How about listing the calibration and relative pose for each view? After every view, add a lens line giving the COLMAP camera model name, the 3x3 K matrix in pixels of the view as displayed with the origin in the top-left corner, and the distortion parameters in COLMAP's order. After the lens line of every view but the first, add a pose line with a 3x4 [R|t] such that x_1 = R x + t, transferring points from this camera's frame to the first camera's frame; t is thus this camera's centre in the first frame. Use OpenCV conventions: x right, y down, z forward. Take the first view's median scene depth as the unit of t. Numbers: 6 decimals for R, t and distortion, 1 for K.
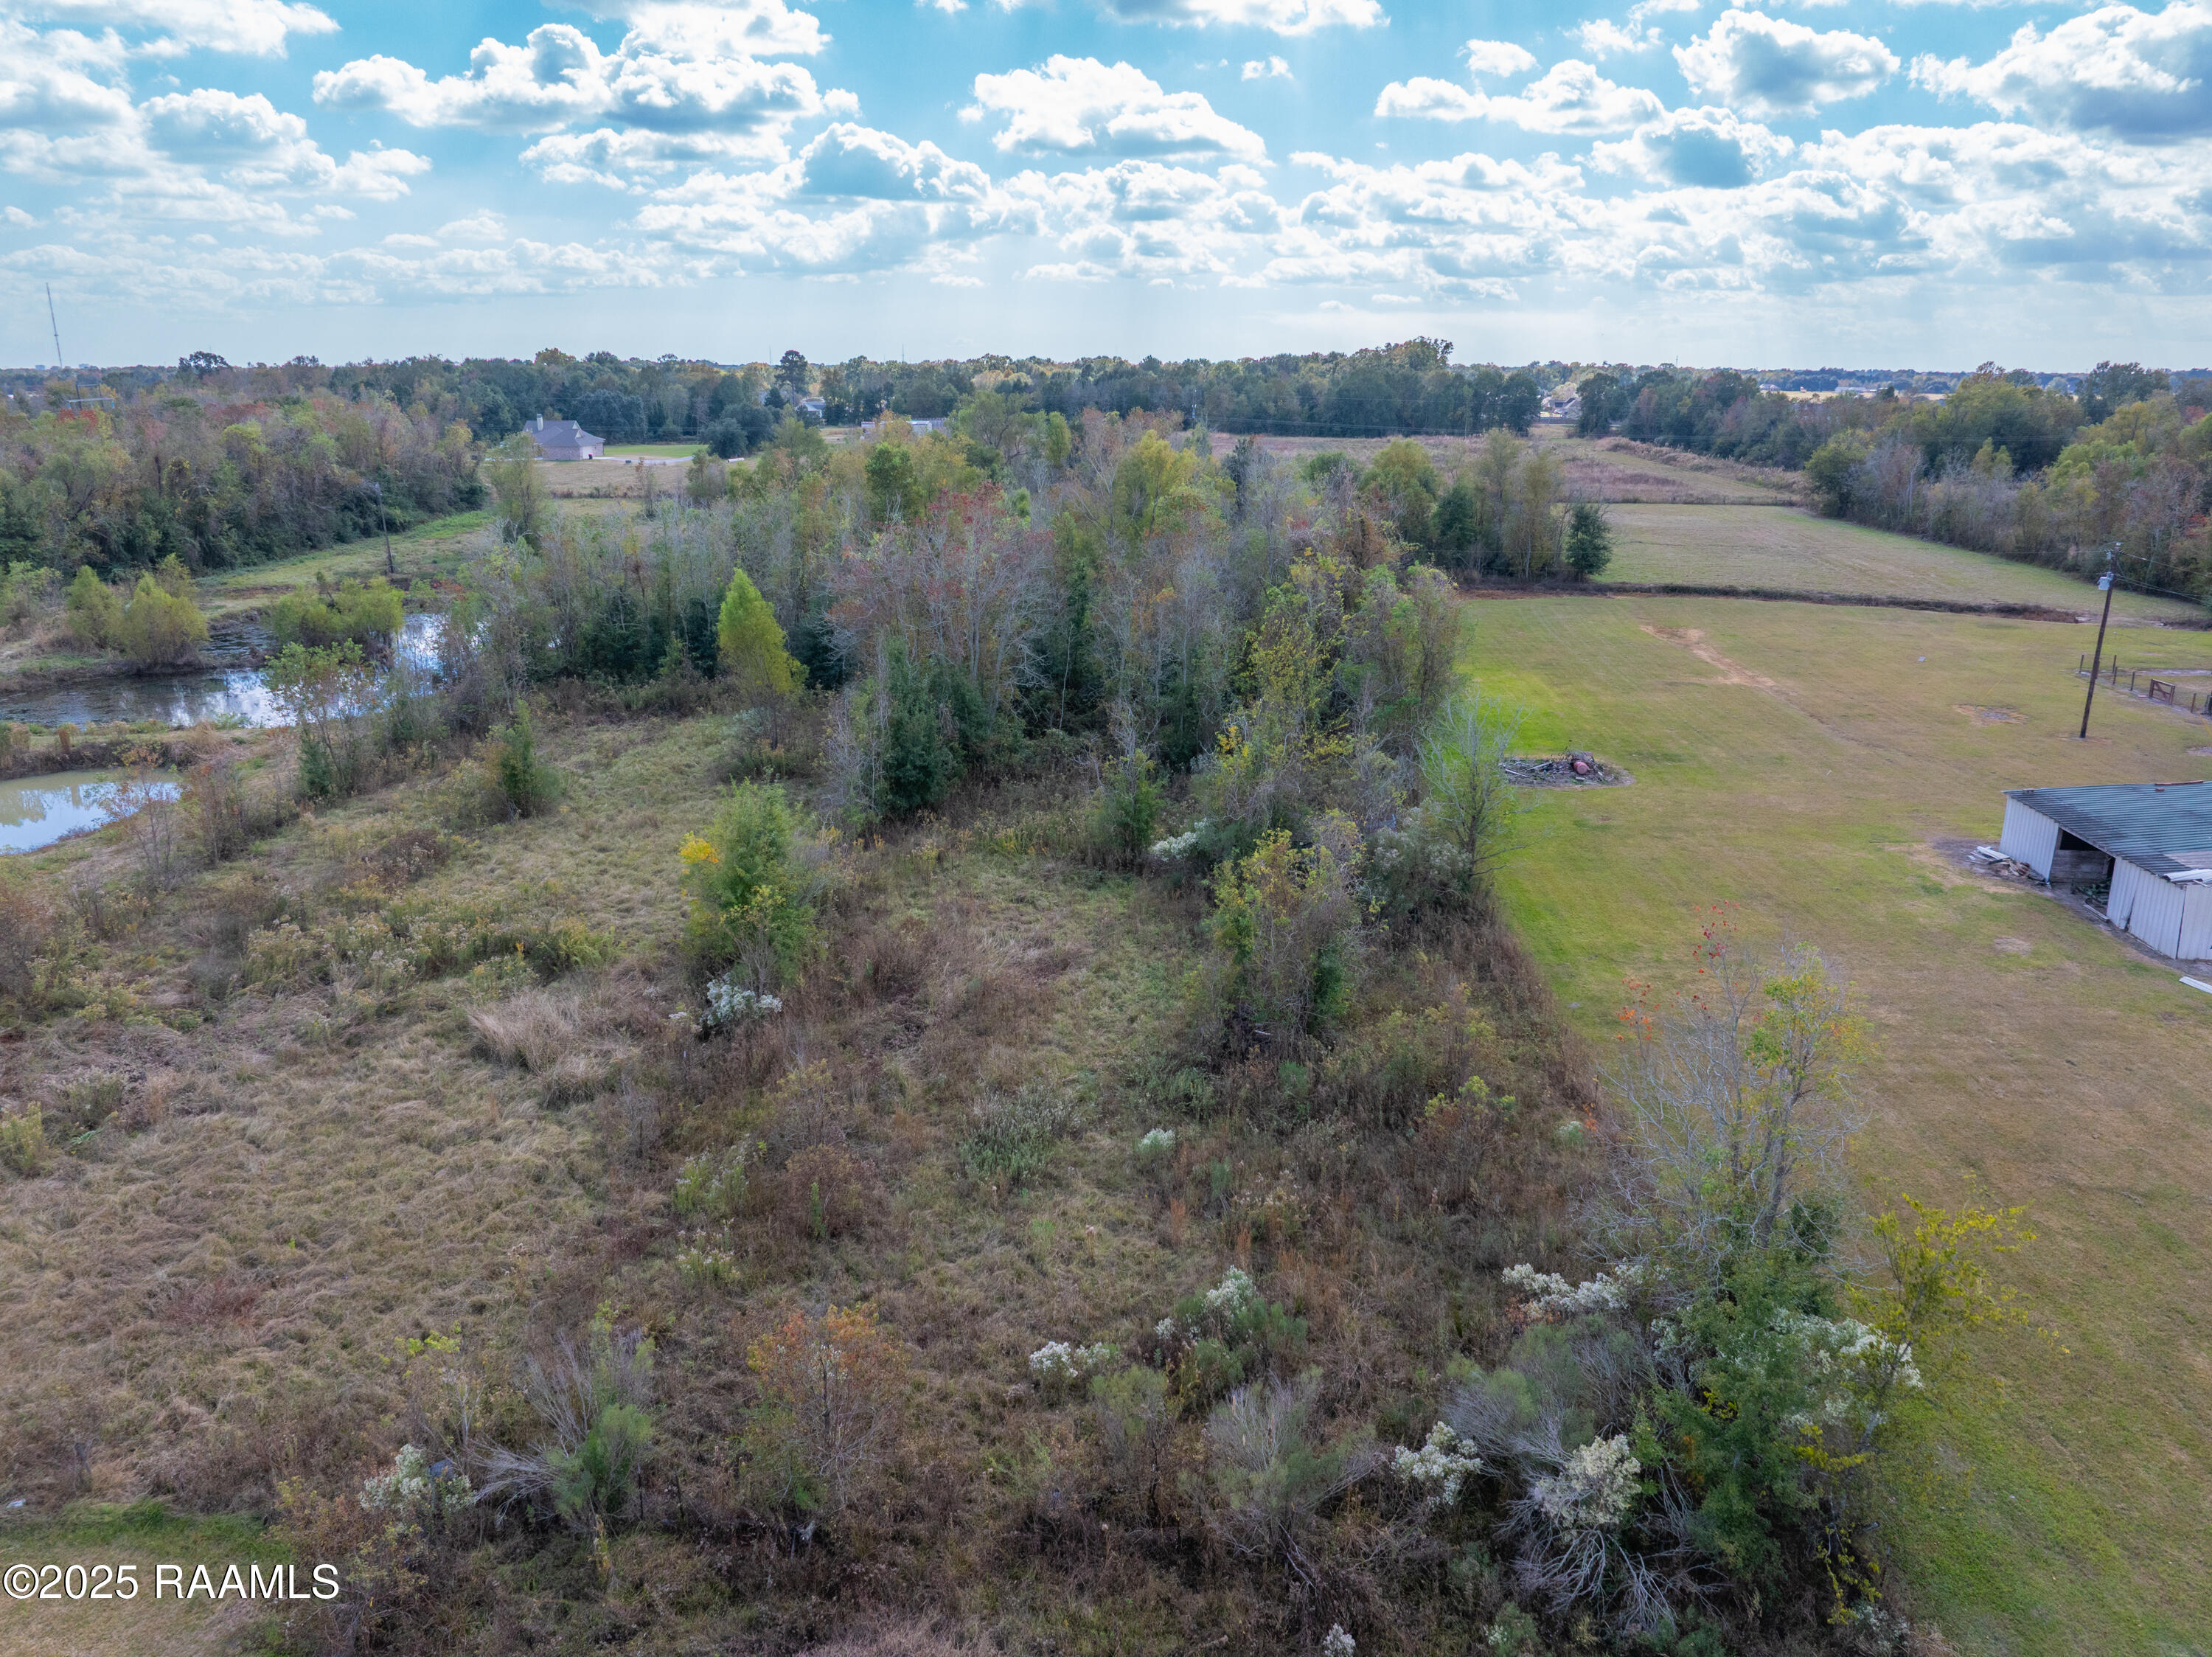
lens RADIAL K [[1578.4, 0, 1106.0], [0, 1578.4, 828.5], [0, 0, 1]] dist [-0.065018, 0.039256]
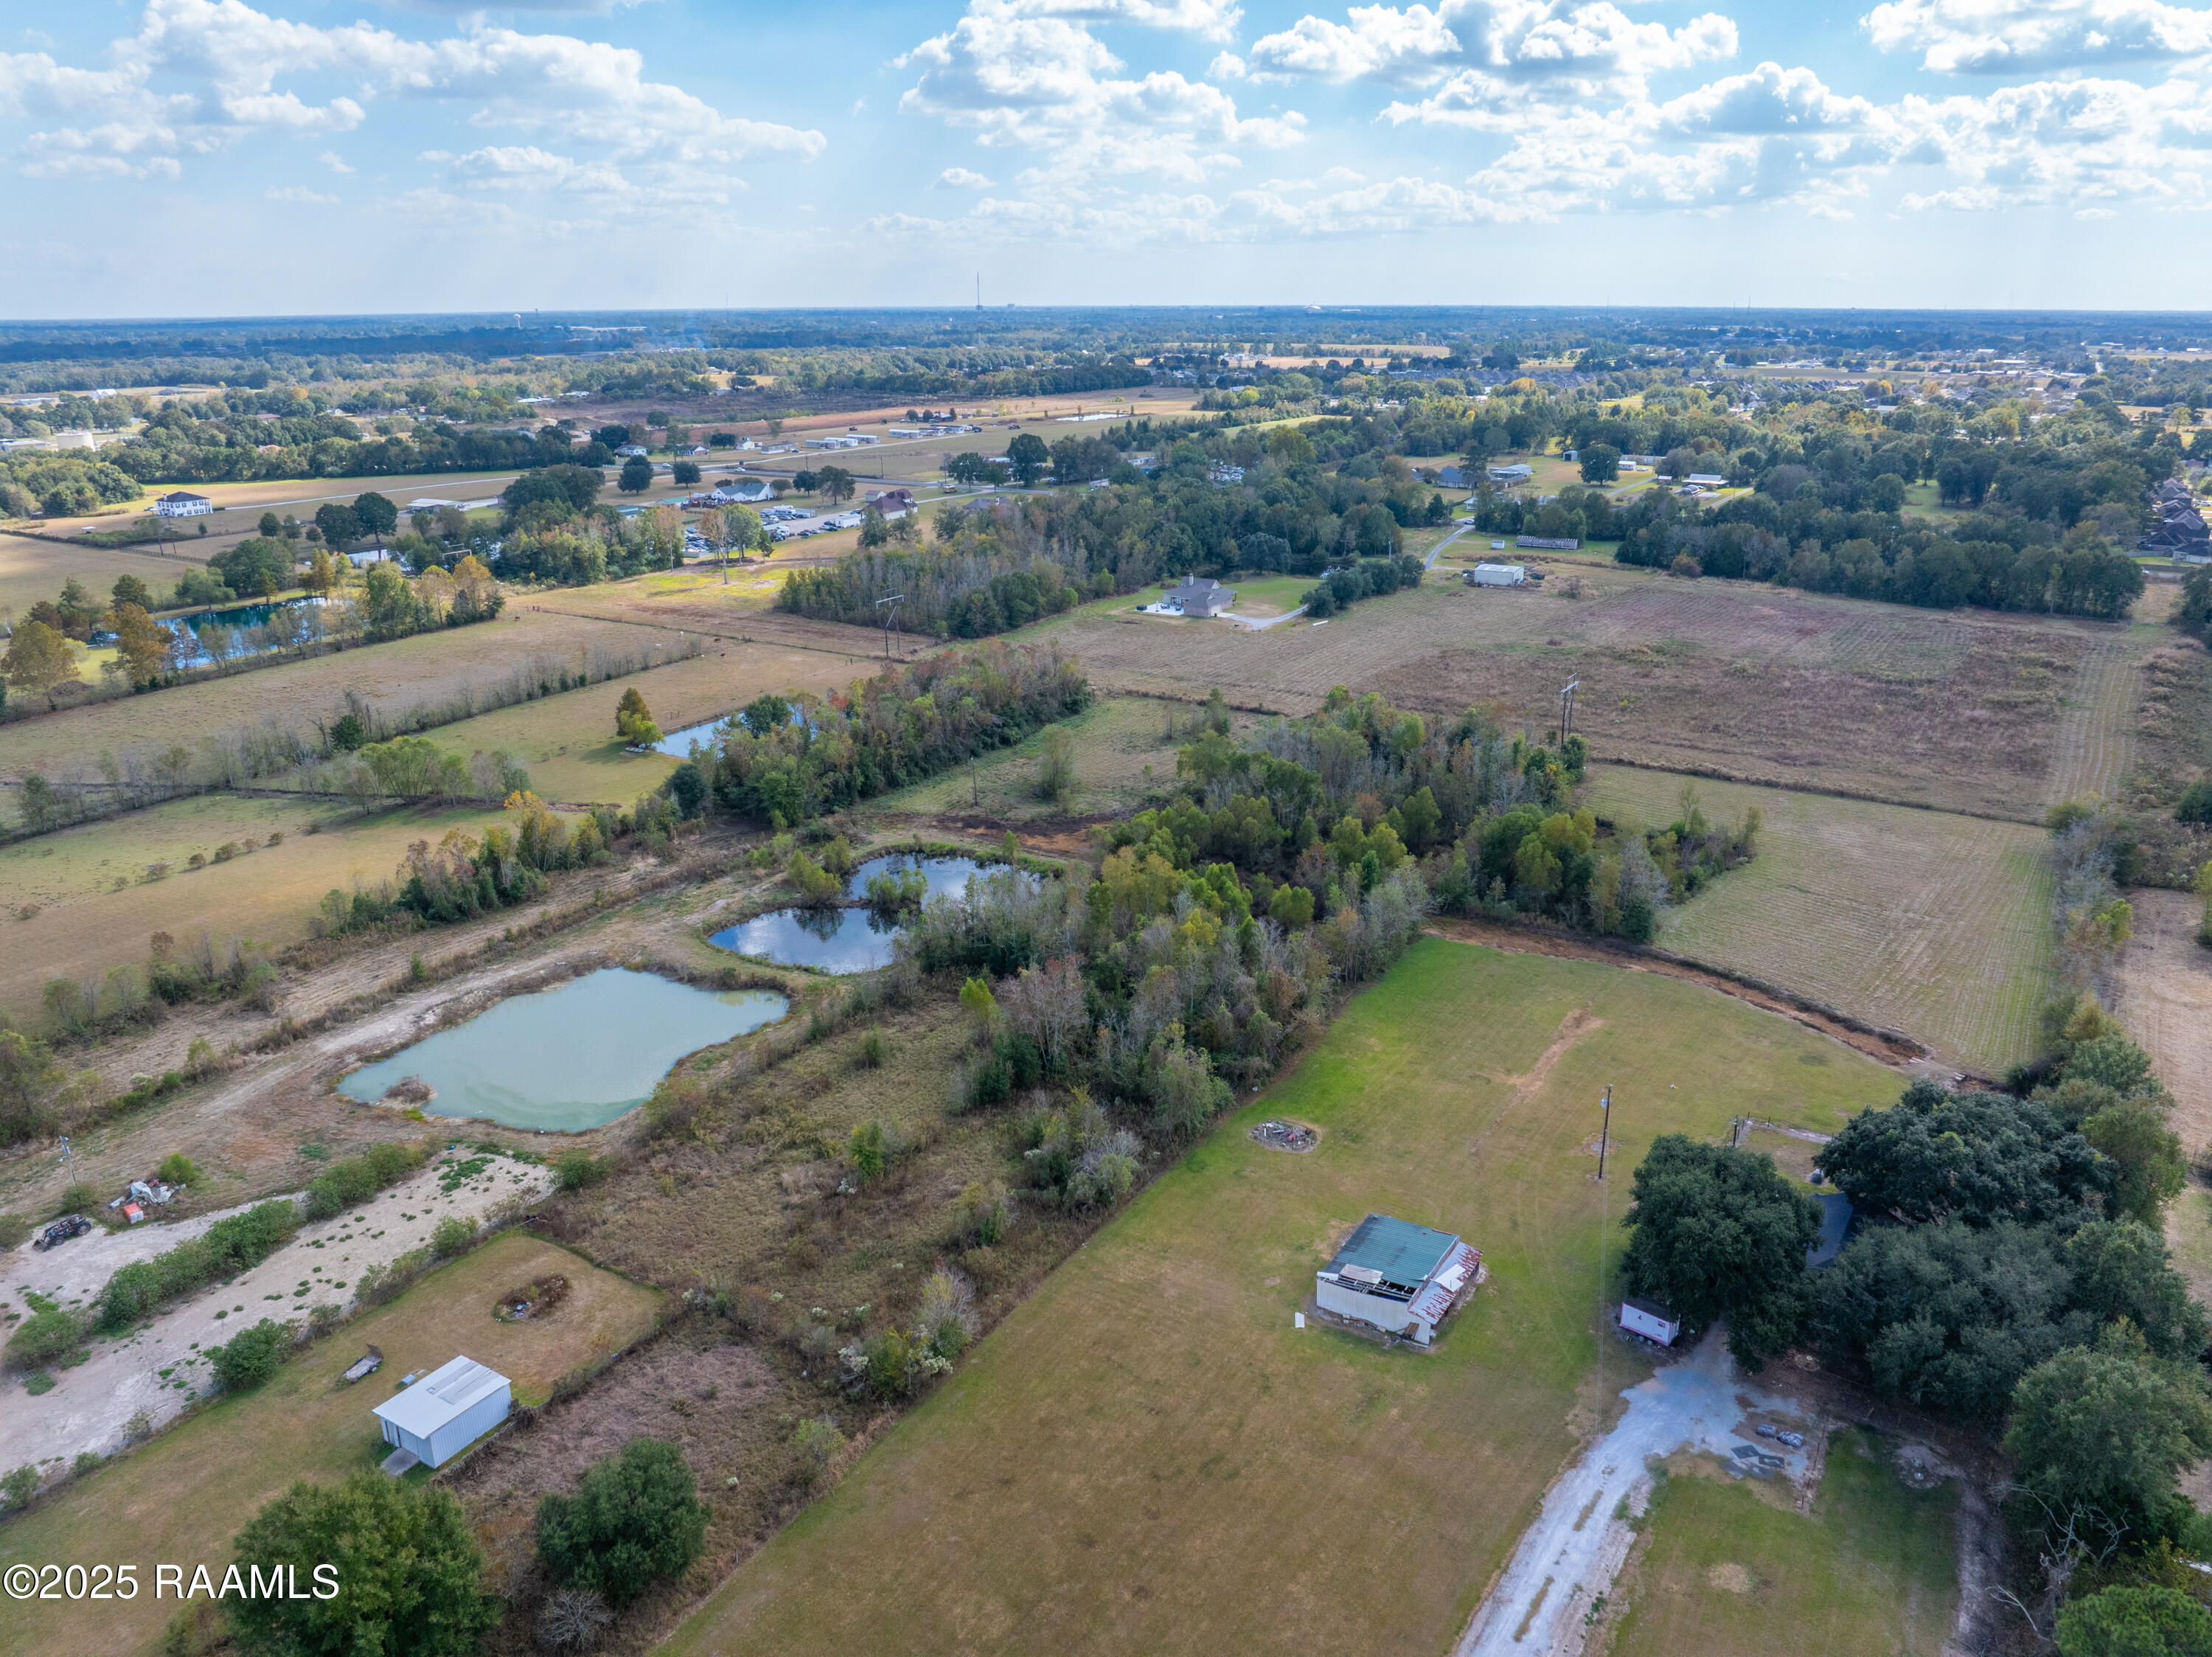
lens RADIAL K [[1548.3, 0, 1110.5], [0, 1548.3, 850.8], [0, 0, 1]] dist [-0.028526, 0.002914]
pose [[0.872776, 0.153983, -0.463198, 0.026221], [-0.125379, 0.987821, 0.092142, -0.015220], [0.471744, -0.022344, 0.881452, -0.025499]]
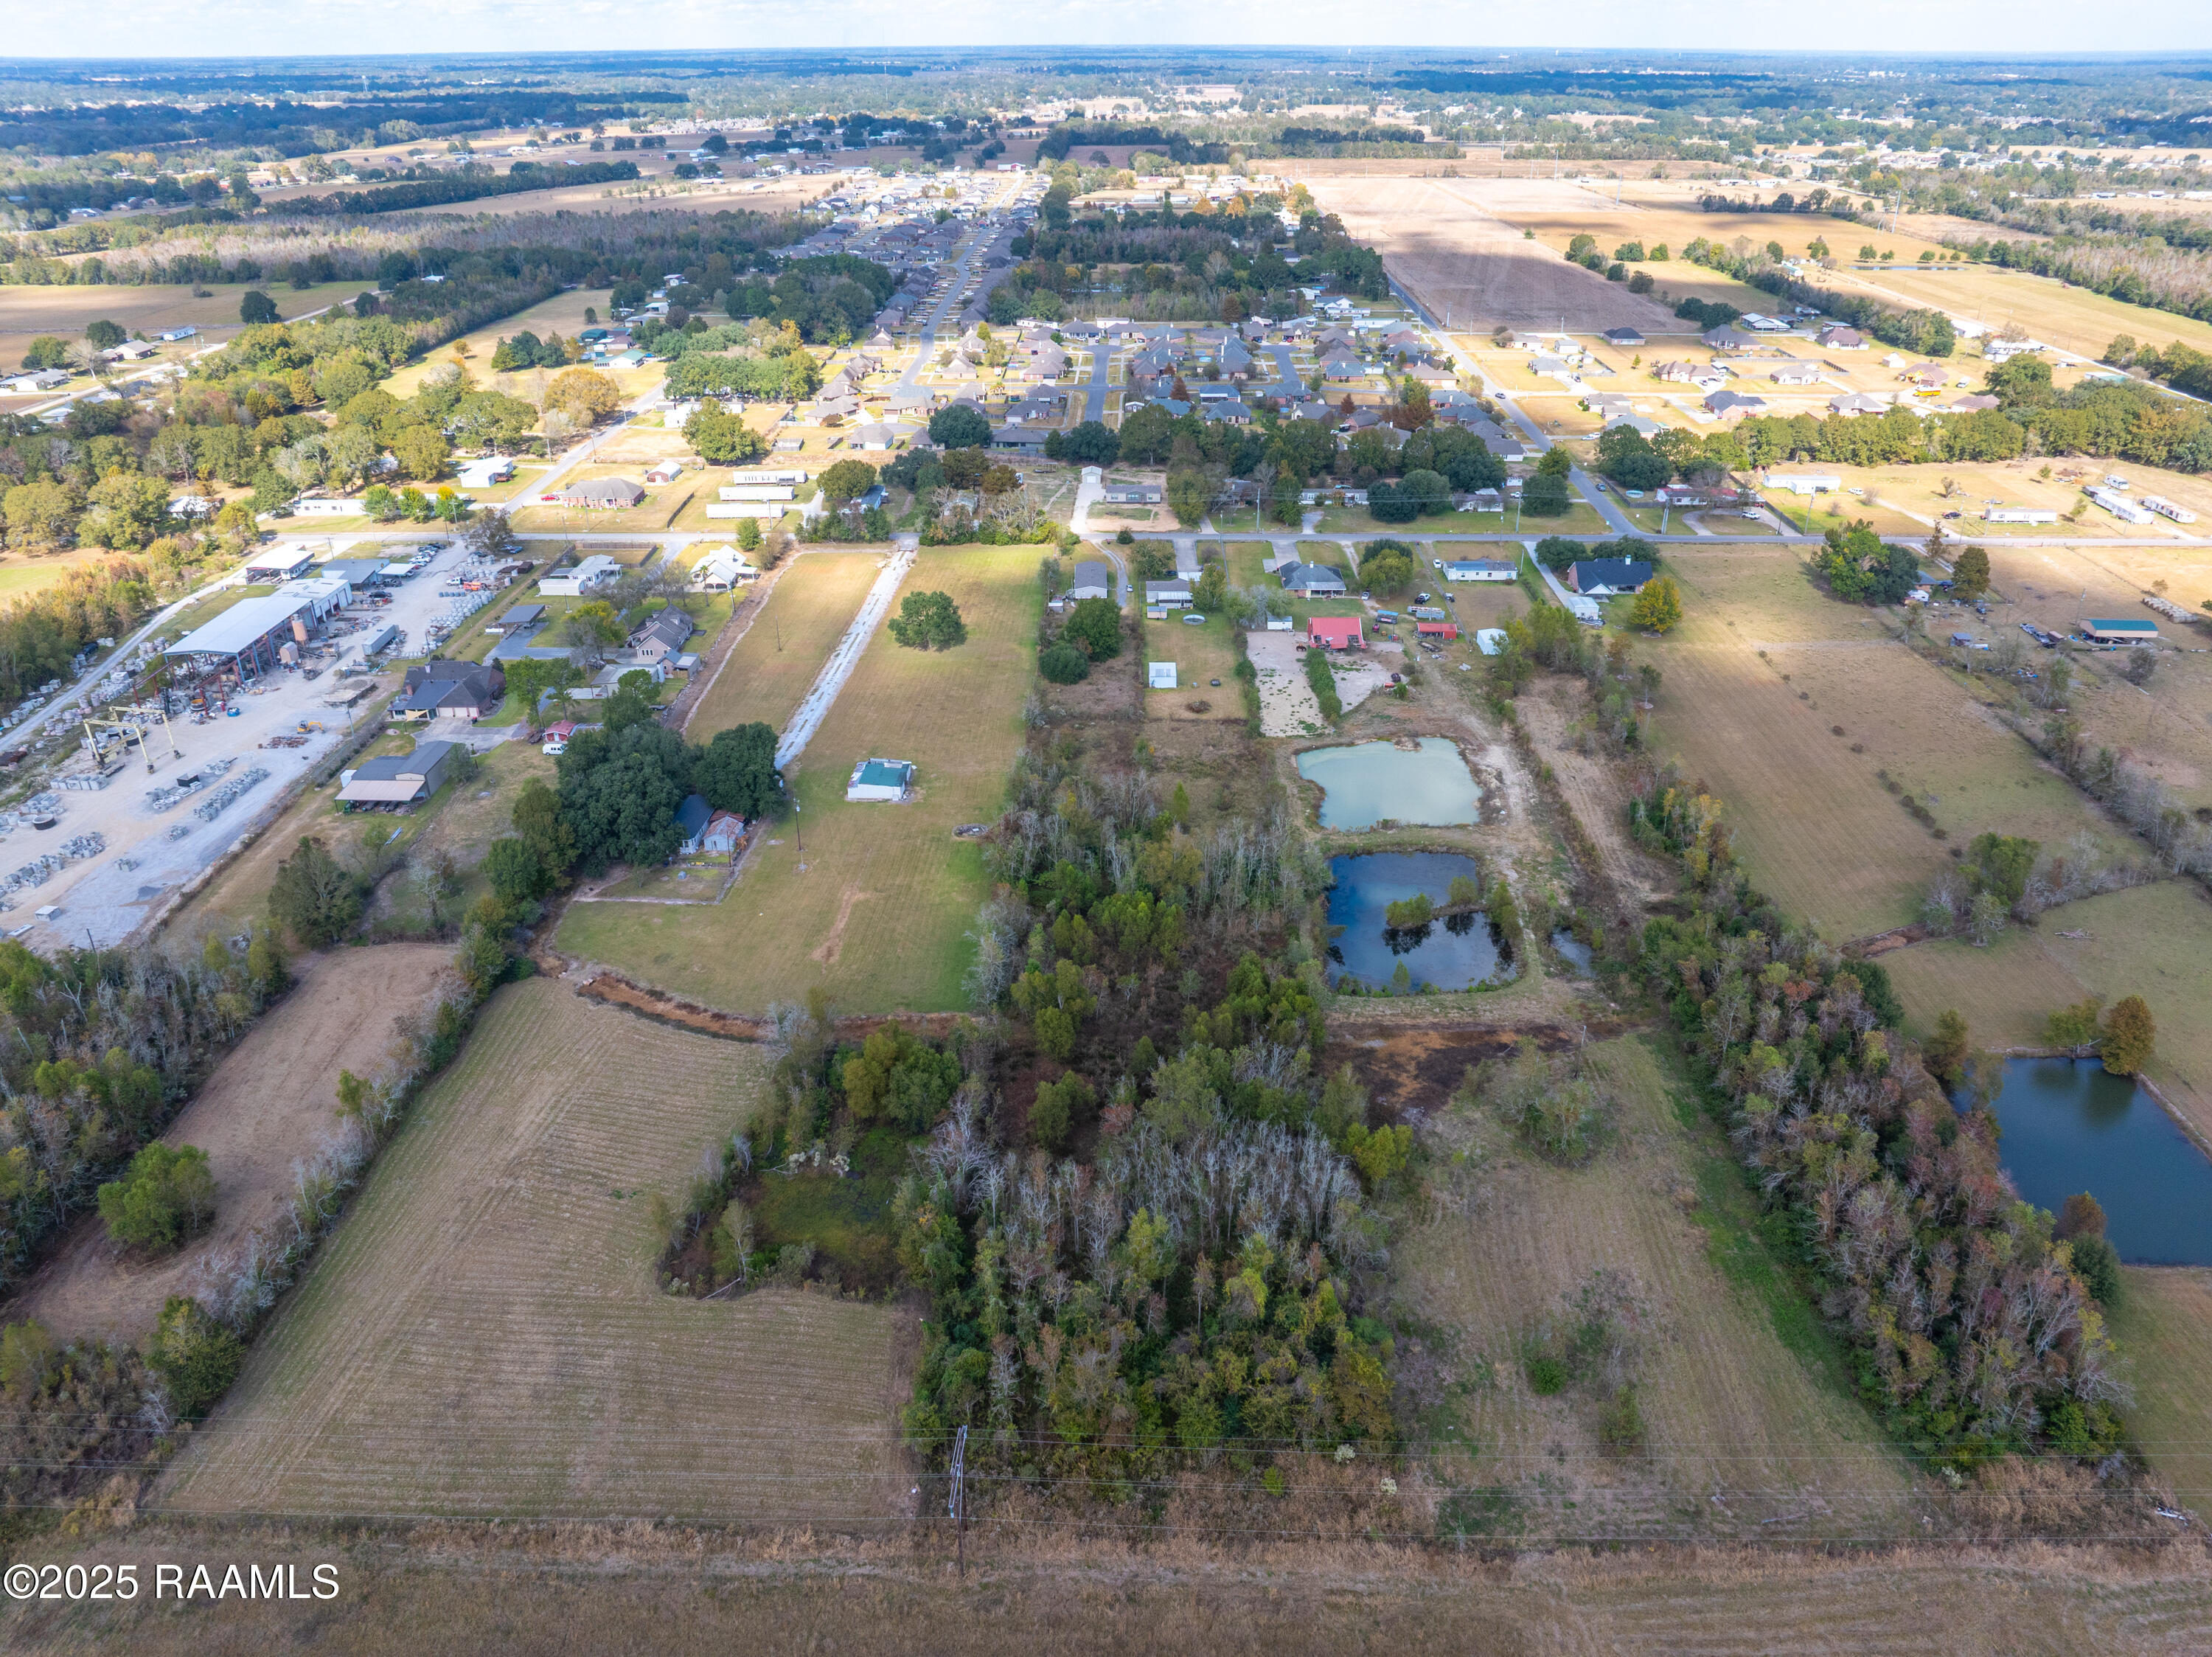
lens RADIAL K [[1578.4, 0, 1106.0], [0, 1578.4, 828.5], [0, 0, 1]] dist [-0.065018, 0.039256]
pose [[-0.999796, 0.008957, -0.018102, 0.000828], [-0.006124, 0.719639, 0.694322, -0.070841], [0.019245, 0.694291, -0.719437, 0.097878]]
